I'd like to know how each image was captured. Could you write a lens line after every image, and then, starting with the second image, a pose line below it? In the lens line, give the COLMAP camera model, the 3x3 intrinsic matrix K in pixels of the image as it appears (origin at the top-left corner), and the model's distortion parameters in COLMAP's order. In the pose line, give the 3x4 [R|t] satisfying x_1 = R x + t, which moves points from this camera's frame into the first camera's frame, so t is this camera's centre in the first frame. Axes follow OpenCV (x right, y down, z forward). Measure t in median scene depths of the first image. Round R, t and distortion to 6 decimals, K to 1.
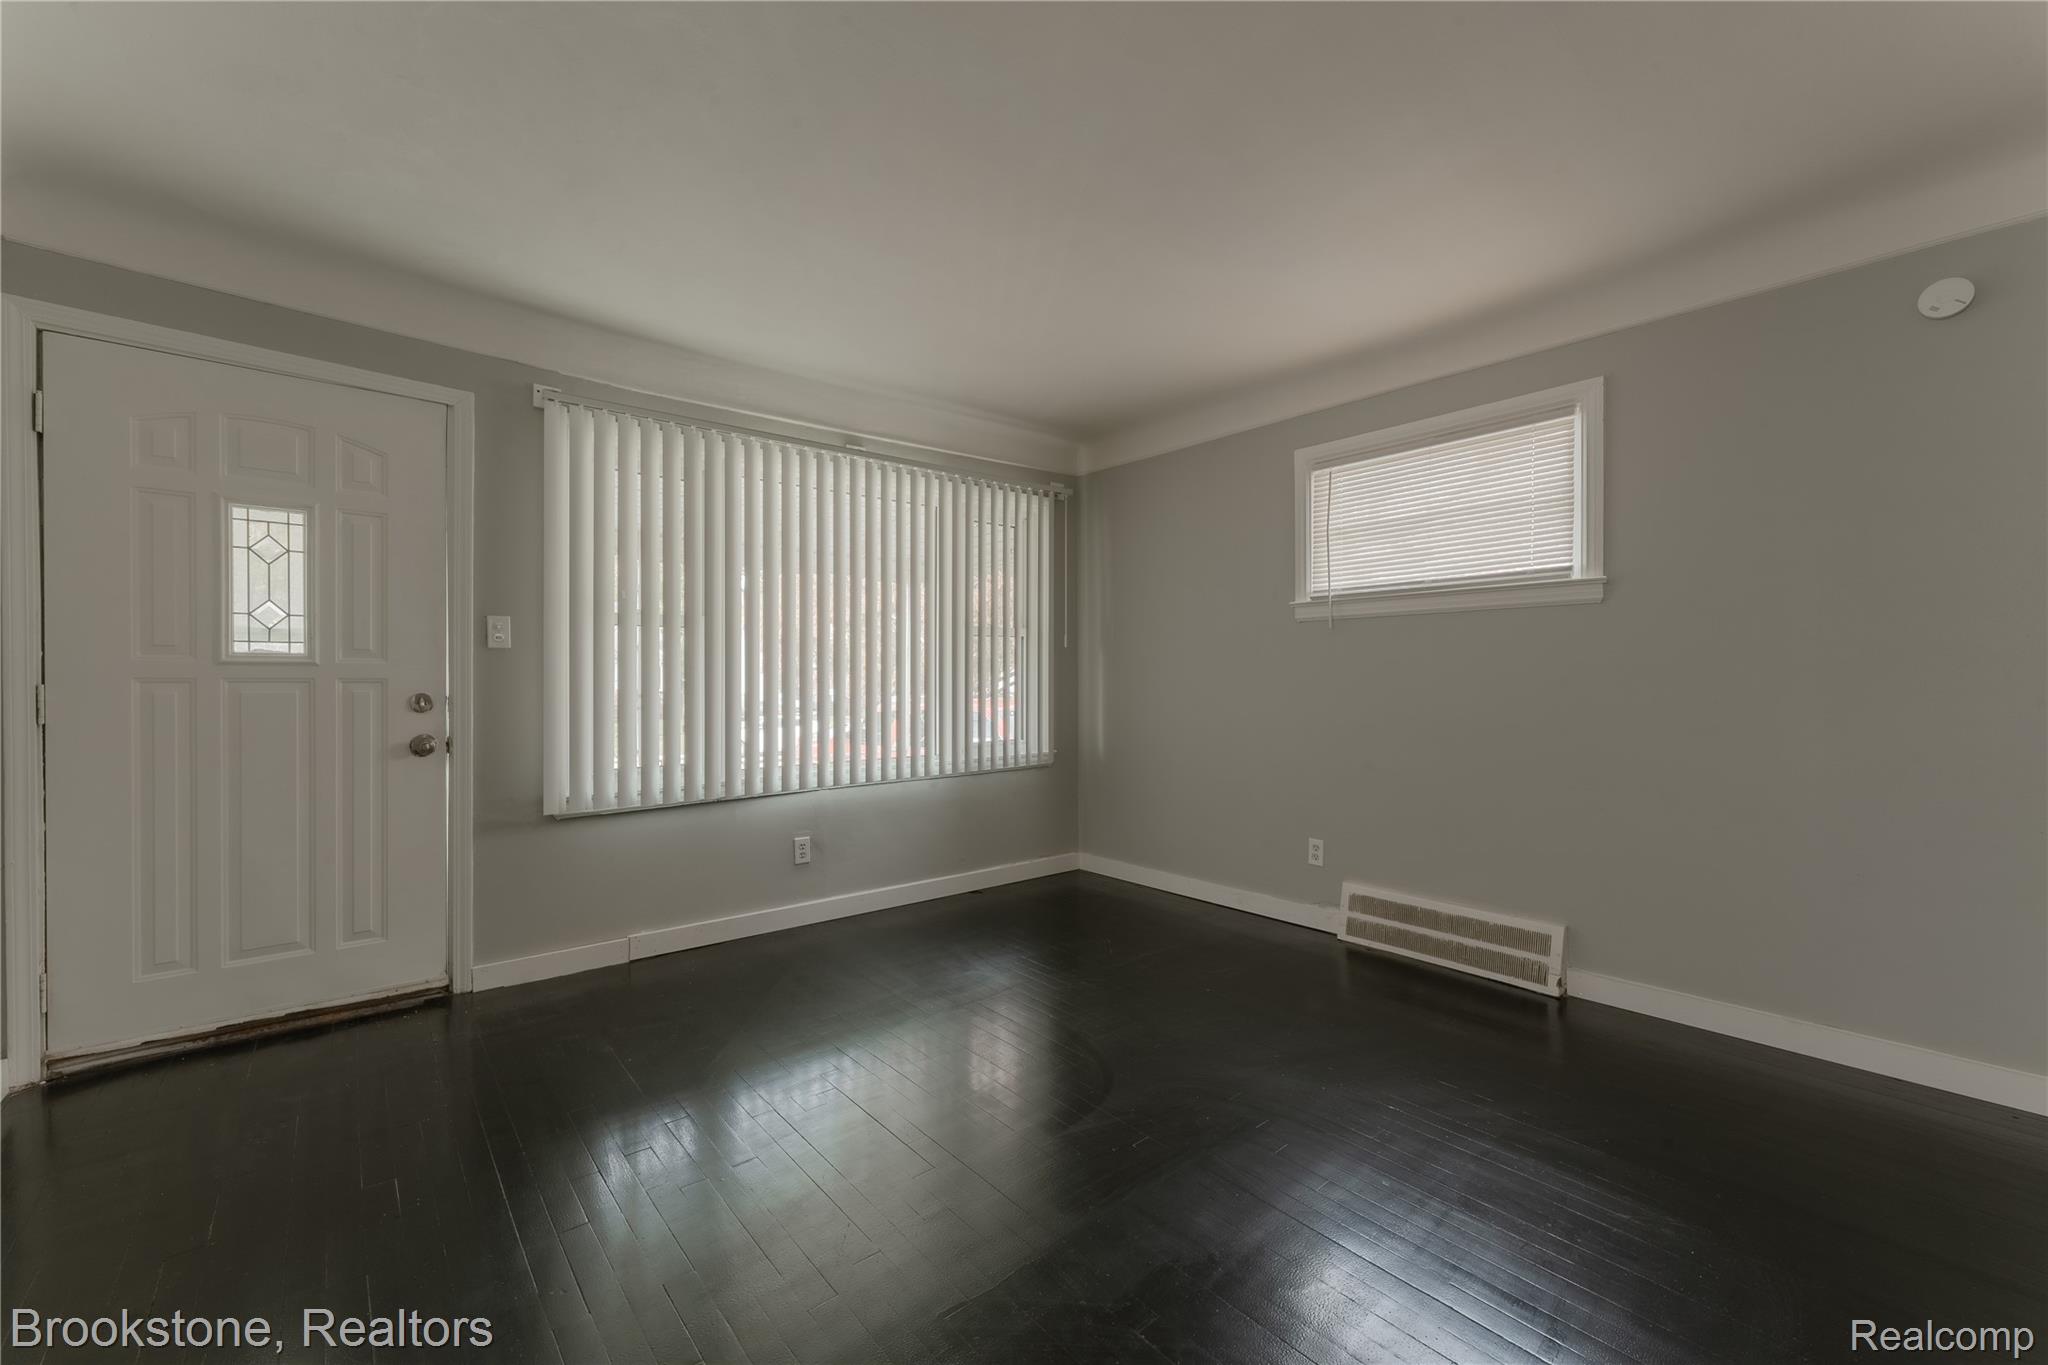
lens RADIAL K [[809.4, 0, 1024.0], [0, 809.4, 682.5], [0, 0, 1]] dist [-0.000501, -0.000325]
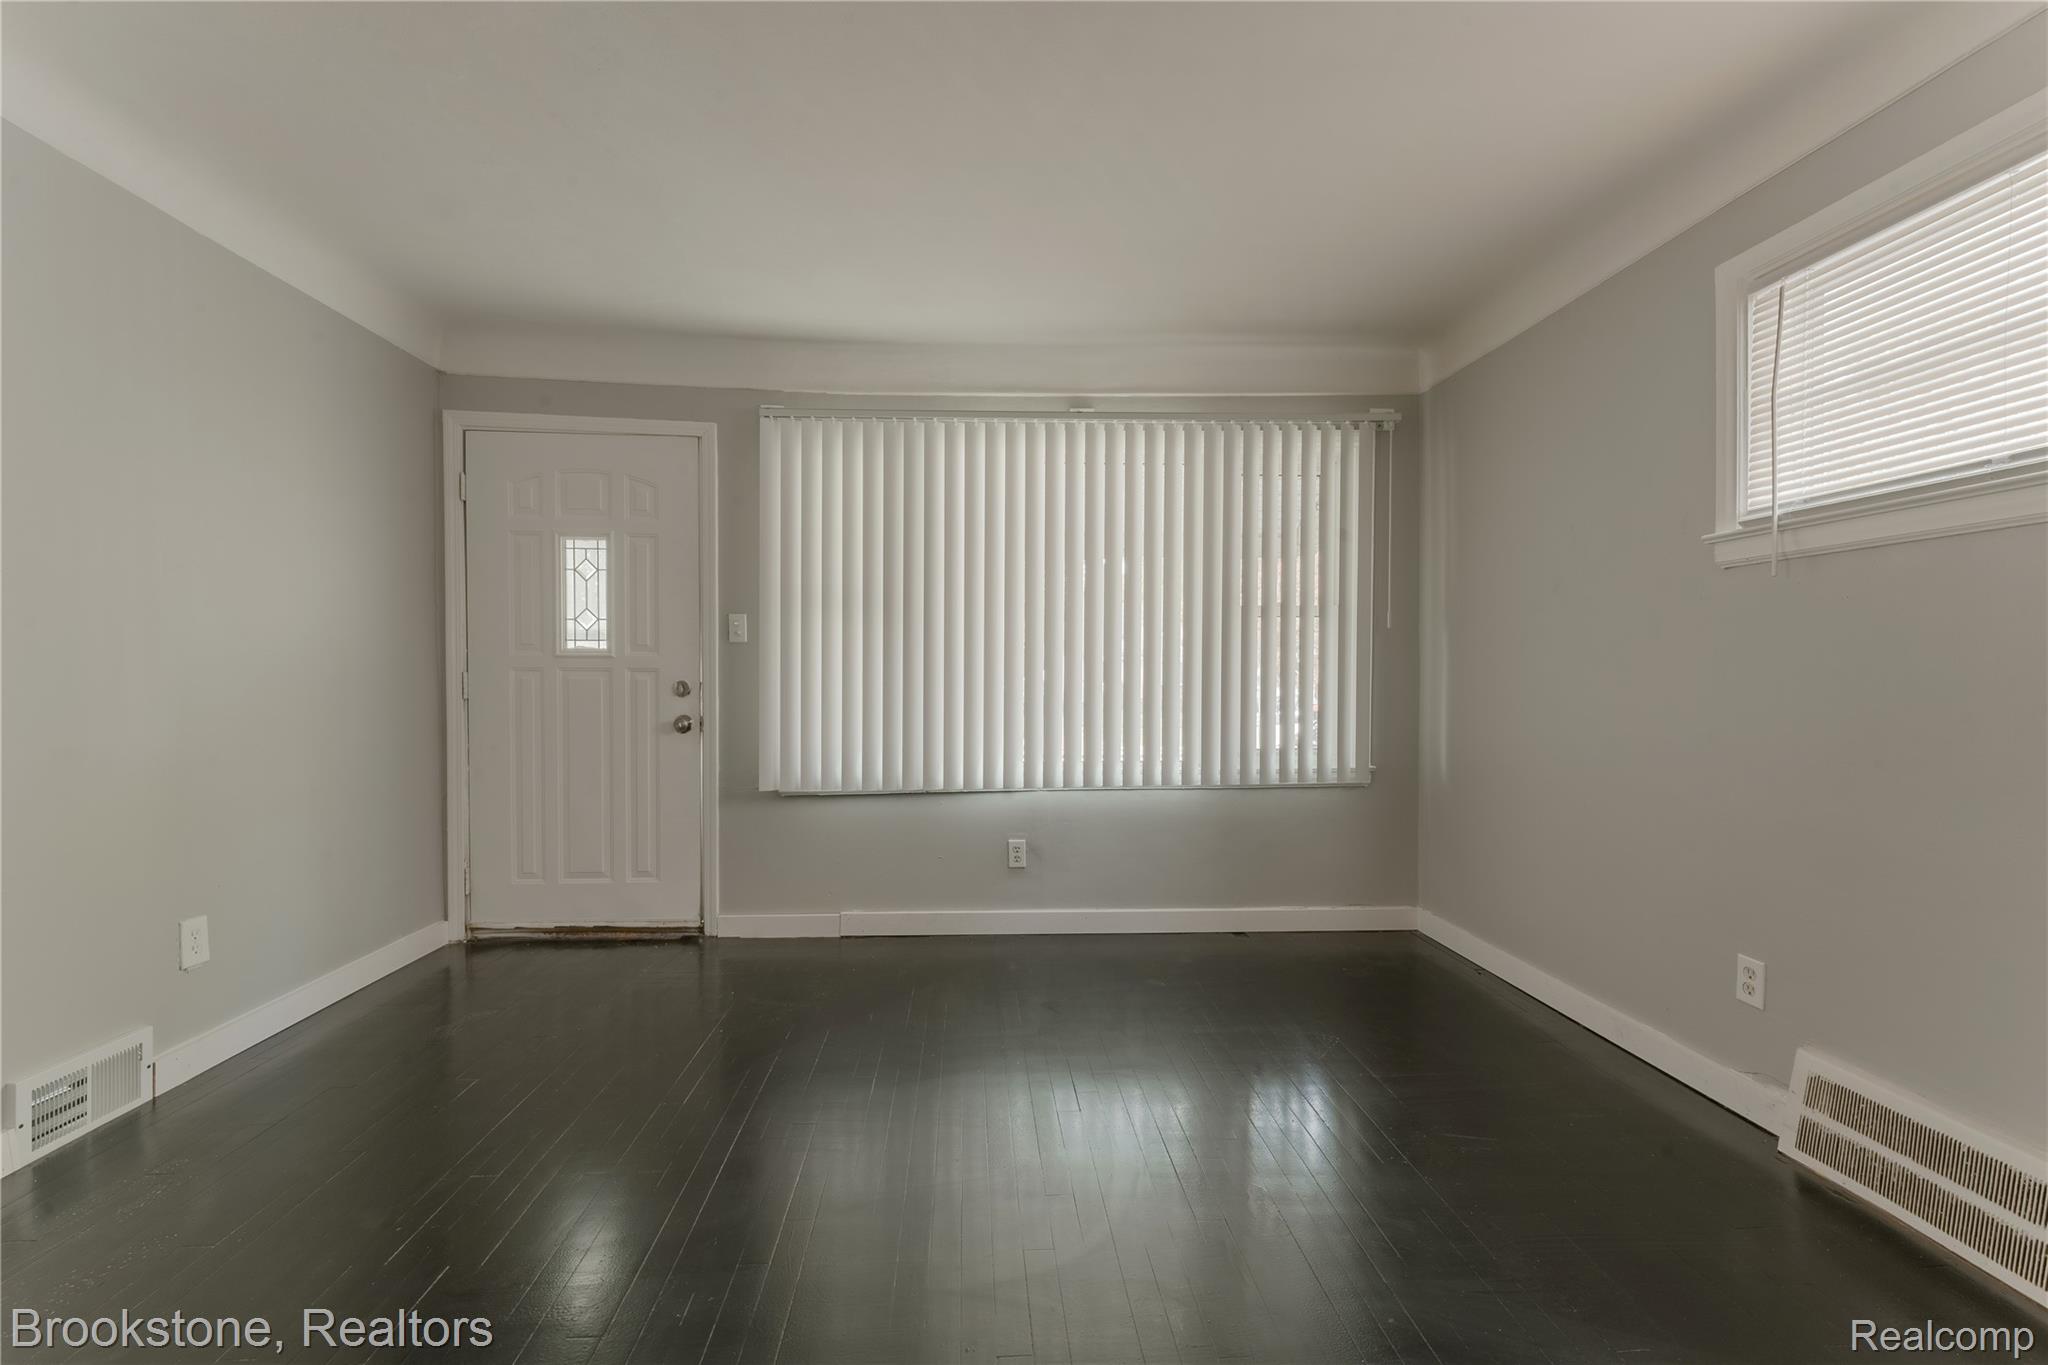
lens RADIAL K [[823.9, 0, 1015.7], [0, 823.9, 681.5], [0, 0, 1]] dist [0.000292, -0.000426]
pose [[0.798681, 0.008490, -0.601695, 0.336136], [-0.005241, 0.999961, 0.007153, 0.002753], [0.601732, -0.002559, 0.798694, 0.277160]]
